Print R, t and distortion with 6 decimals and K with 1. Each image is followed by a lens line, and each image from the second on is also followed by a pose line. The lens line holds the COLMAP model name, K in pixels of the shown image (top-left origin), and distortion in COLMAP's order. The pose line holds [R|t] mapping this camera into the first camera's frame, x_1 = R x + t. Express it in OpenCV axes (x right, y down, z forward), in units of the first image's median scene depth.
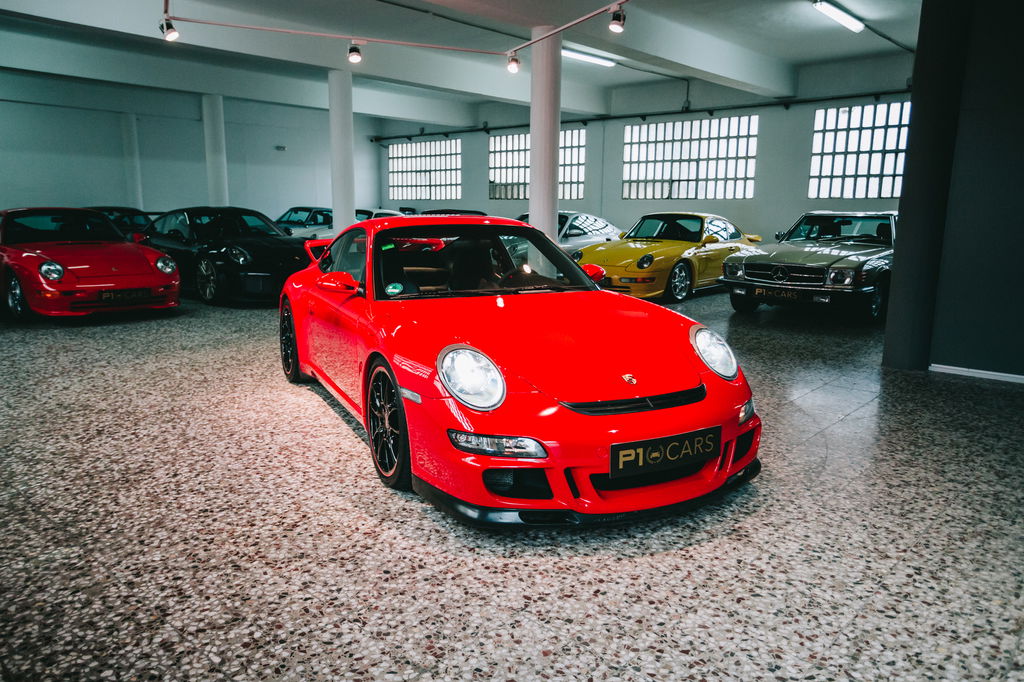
lens RADIAL K [[745.7, 0, 491.5], [0, 745.7, 338.3], [0, 0, 1]] dist [-0.004312, 0.049576]
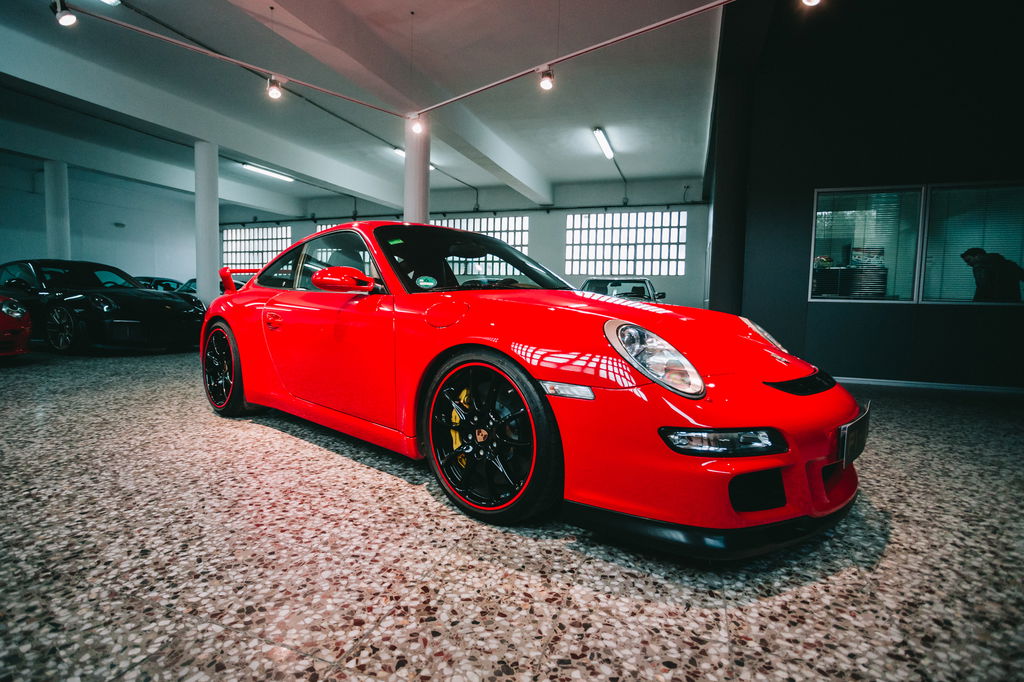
lens RADIAL K [[537.5, 0, 508.3], [0, 537.5, 334.4], [0, 0, 1]] dist [-0.046673, 0.021705]
pose [[0.923831, -0.014860, 0.382511, -0.109801], [0.053530, 0.994443, -0.090651, 0.020650], [-0.379038, 0.104222, 0.919493, 0.164150]]
